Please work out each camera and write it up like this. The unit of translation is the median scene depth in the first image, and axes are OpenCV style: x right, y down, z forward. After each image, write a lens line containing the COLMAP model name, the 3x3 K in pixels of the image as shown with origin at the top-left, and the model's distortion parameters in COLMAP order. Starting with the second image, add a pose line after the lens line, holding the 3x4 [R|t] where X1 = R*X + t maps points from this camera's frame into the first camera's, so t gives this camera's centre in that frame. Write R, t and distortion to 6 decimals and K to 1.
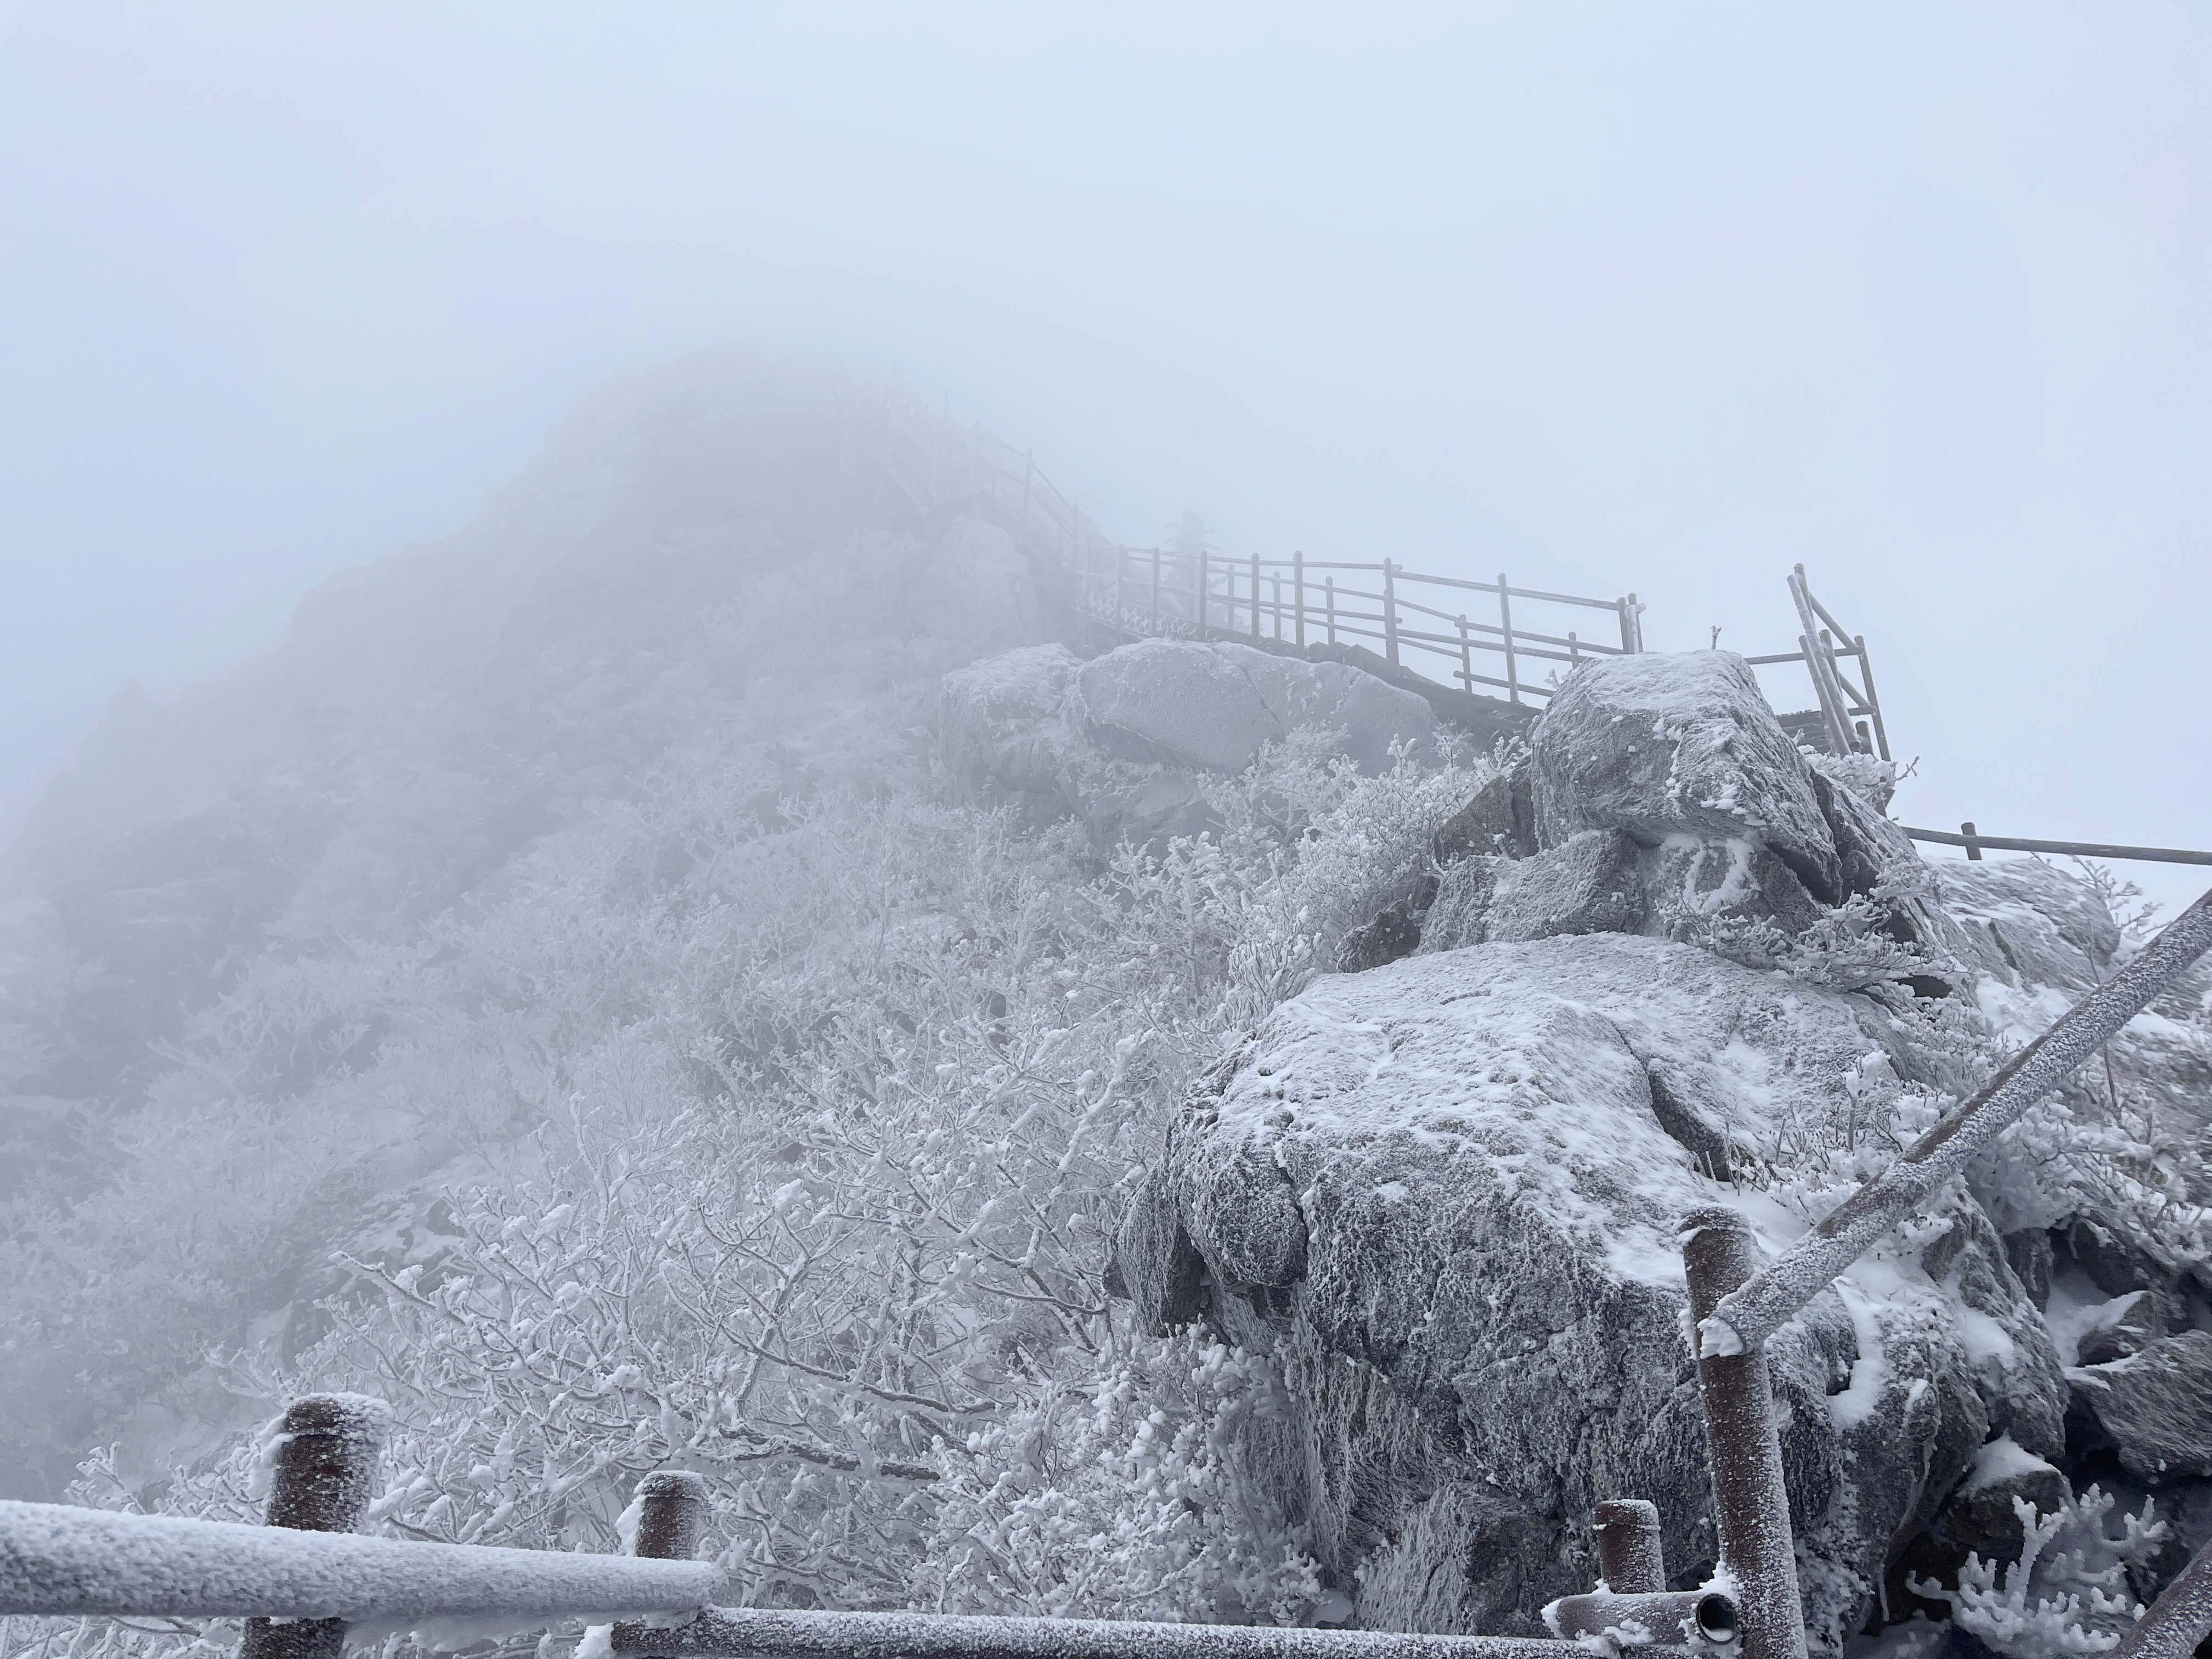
lens RADIAL K [[1681.5, 0, 1101.3], [0, 1681.5, 827.0], [0, 0, 1]] dist [0.069134, -0.084832]
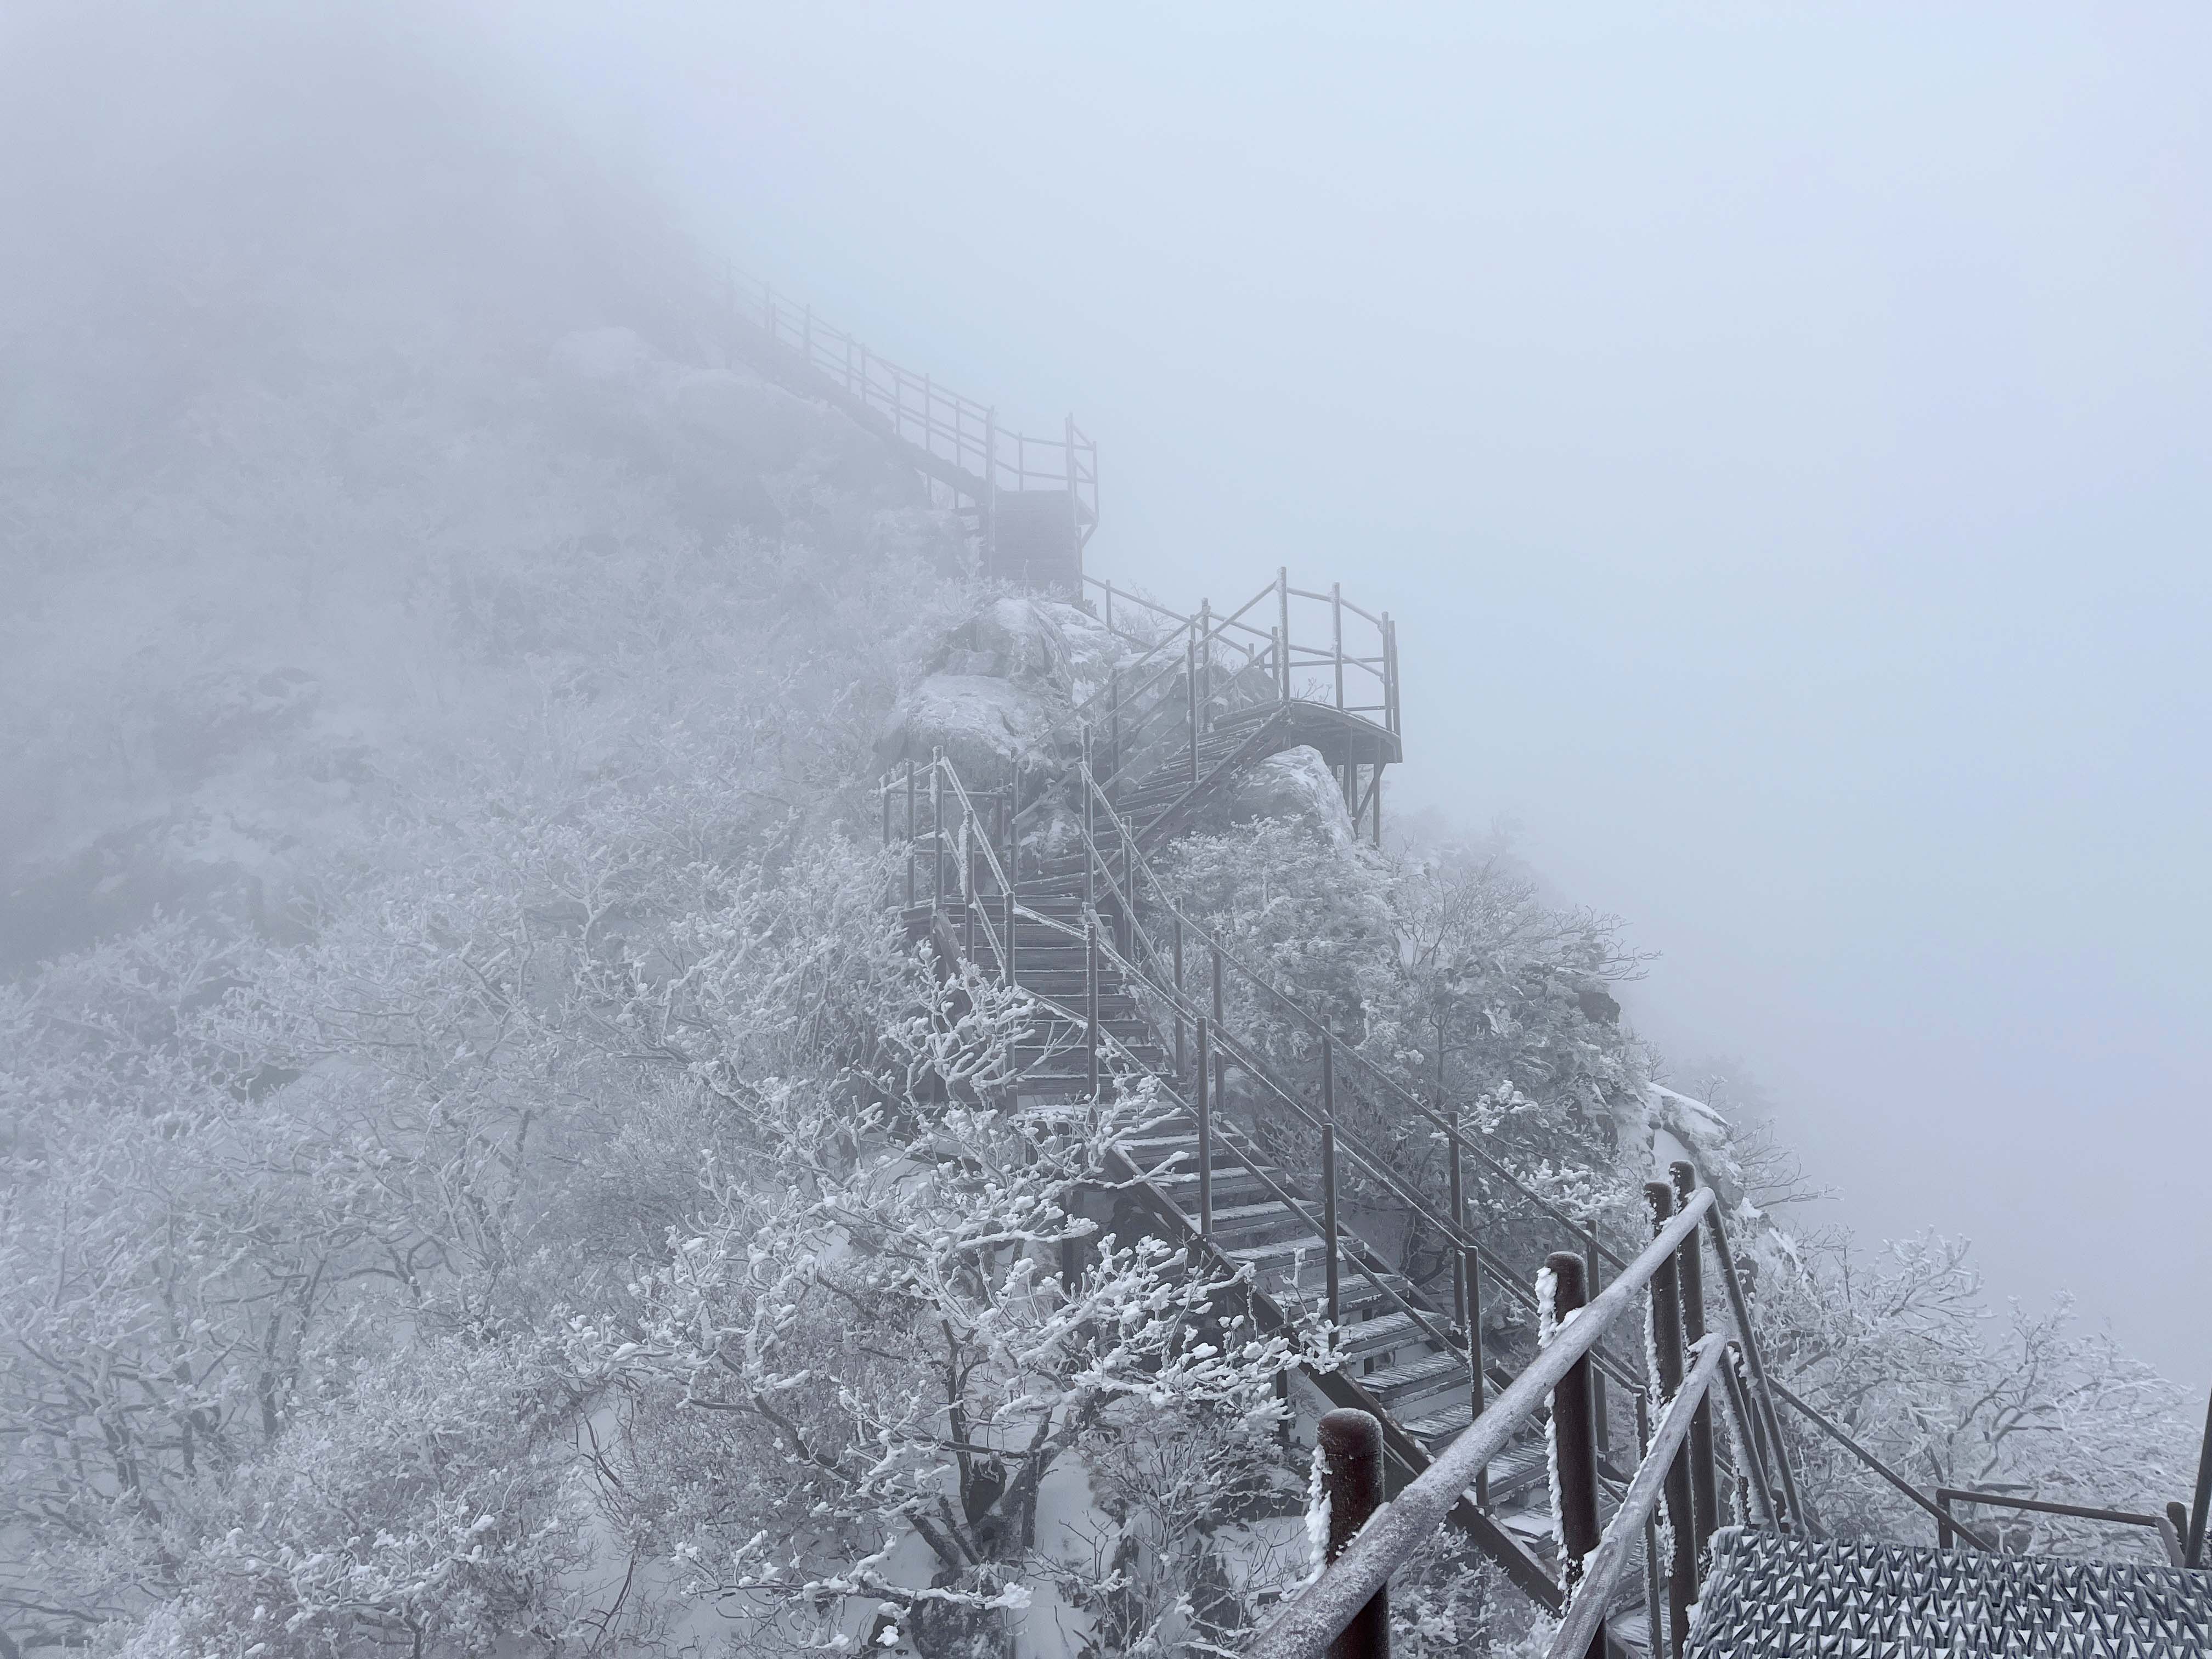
lens RADIAL K [[1681.5, 0, 1106.9], [0, 1681.5, 832.1], [0, 0, 1]] dist [0.069134, -0.084832]
pose [[0.911344, 0.008631, 0.411555, -0.381966], [-0.137852, 0.948453, 0.285367, -0.261180], [-0.387878, -0.316801, 0.865556, -0.941301]]
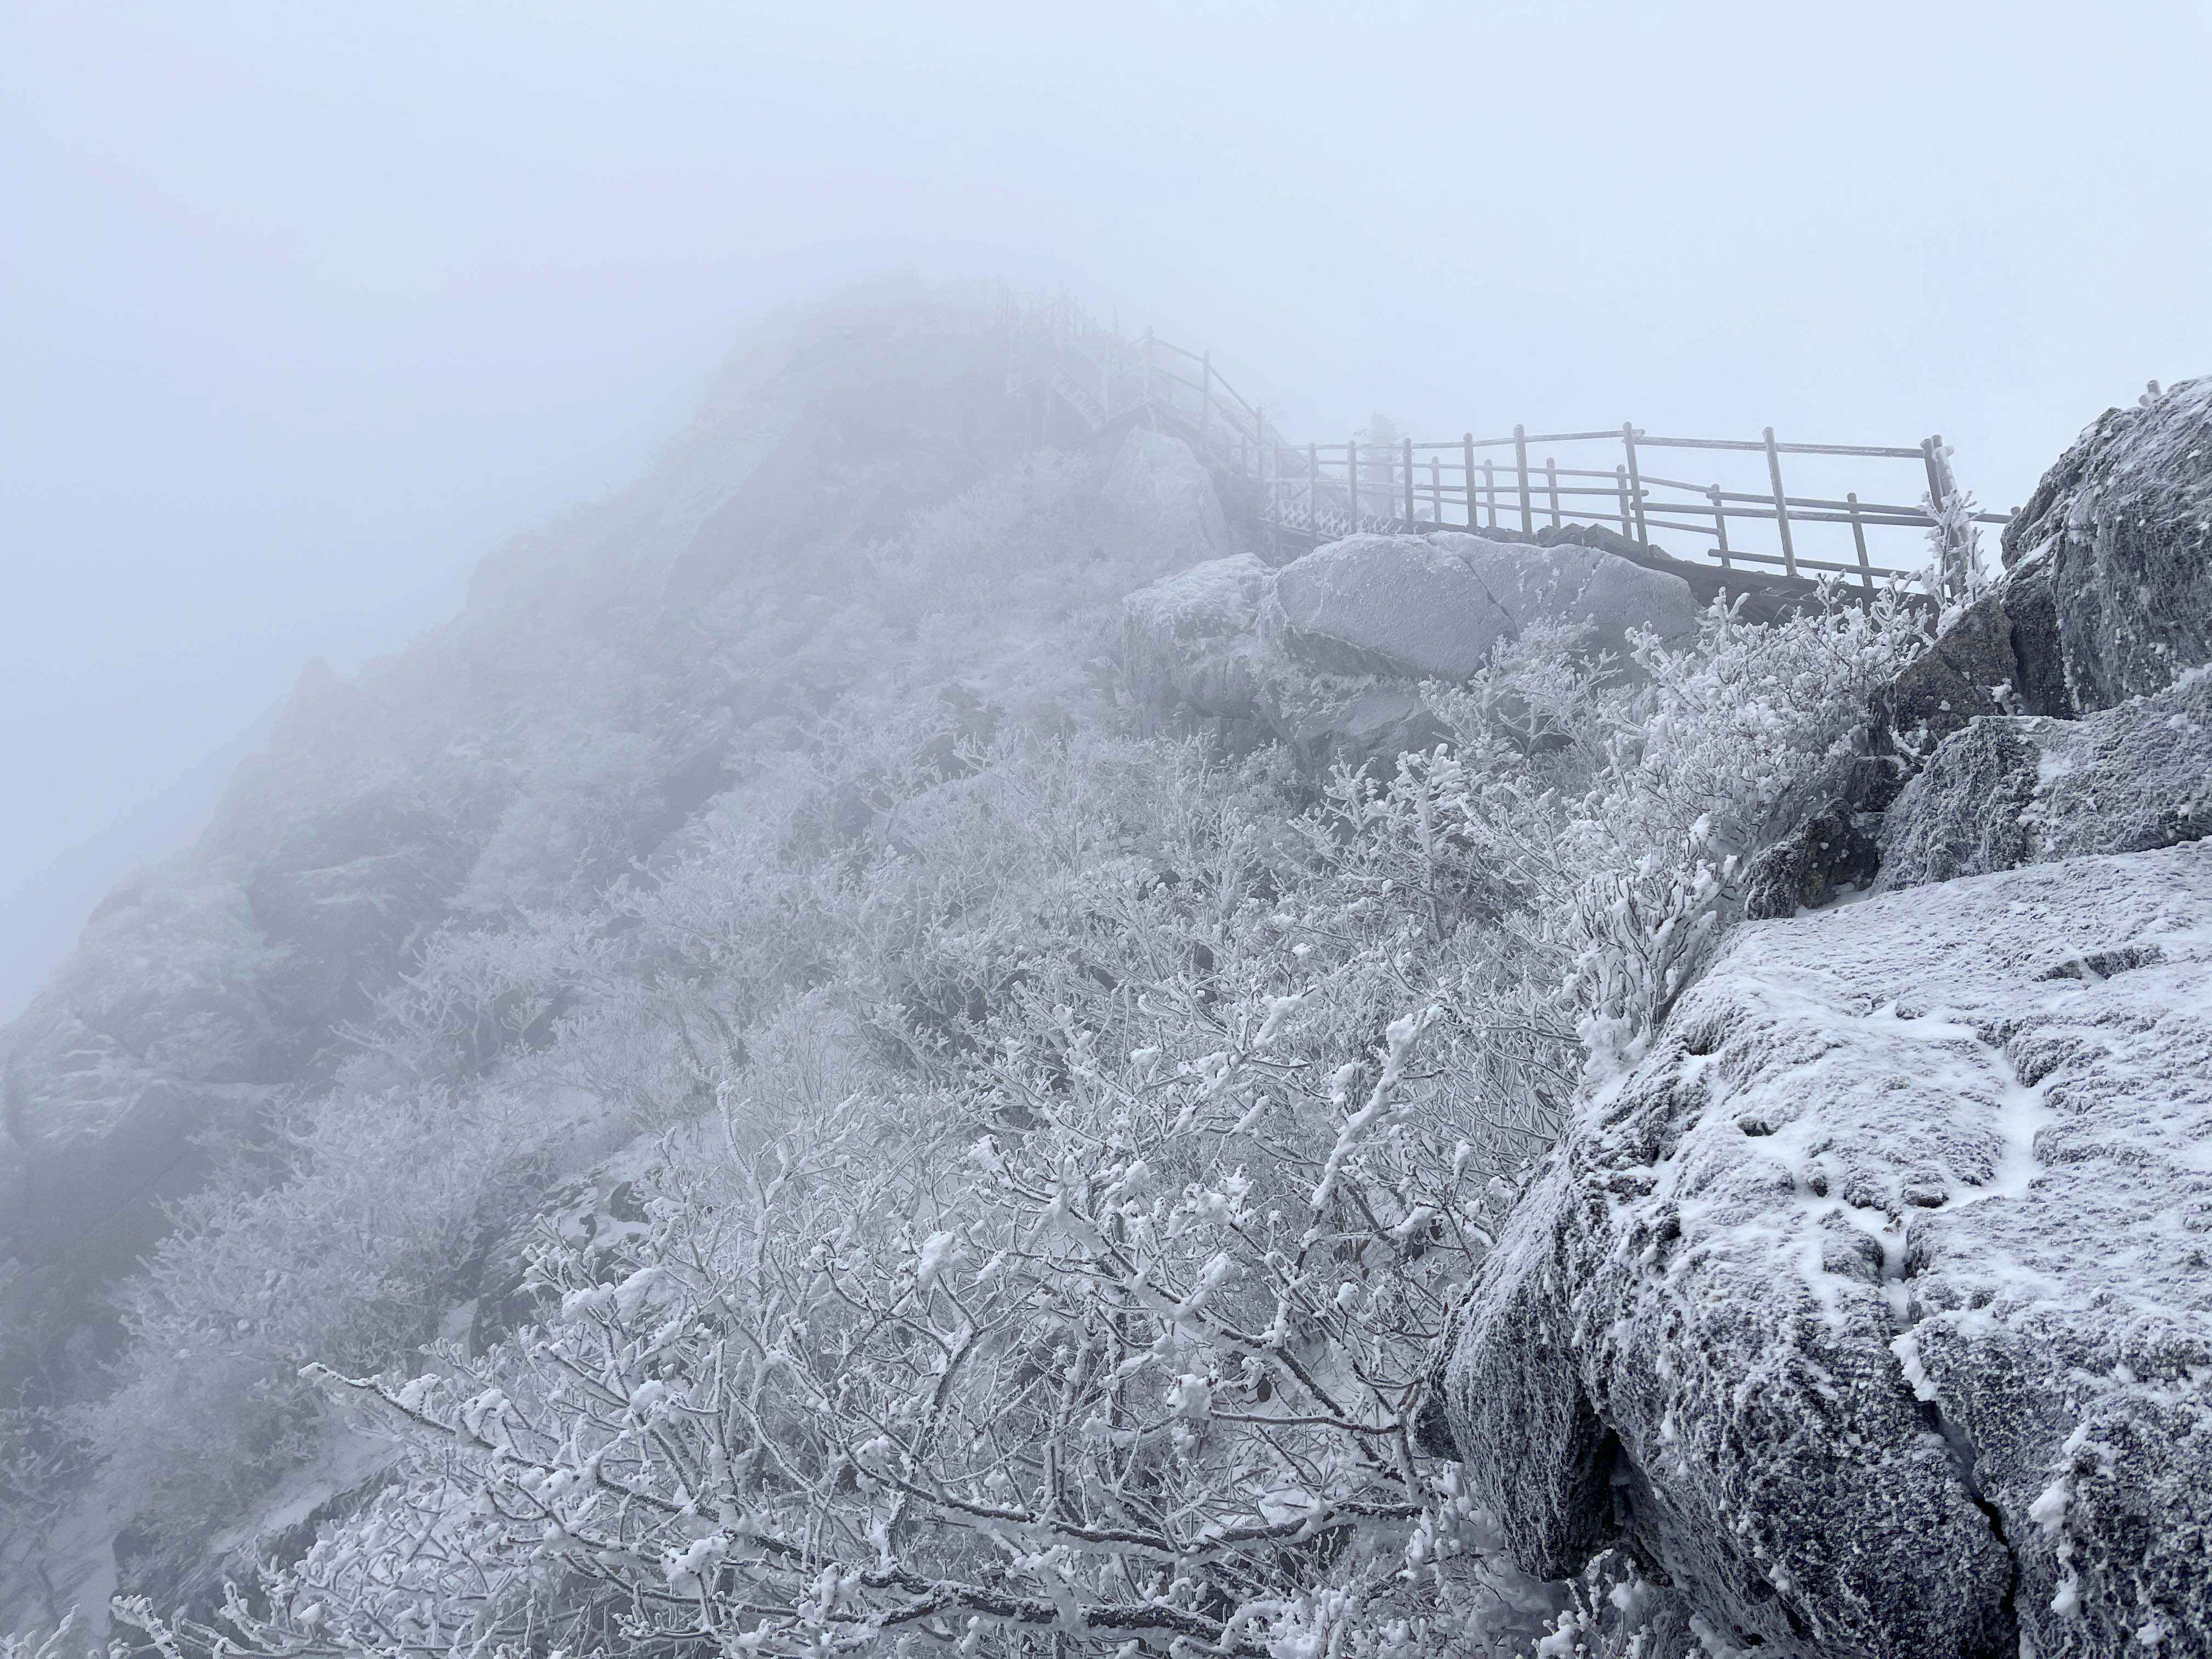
lens RADIAL K [[1681.5, 0, 1111.5], [0, 1681.5, 845.8], [0, 0, 1]] dist [0.069134, -0.084832]
pose [[0.992778, -0.047745, -0.110057, -0.009683], [0.052854, 0.997633, 0.043982, 0.006639], [0.107696, -0.049481, 0.992952, 0.120155]]
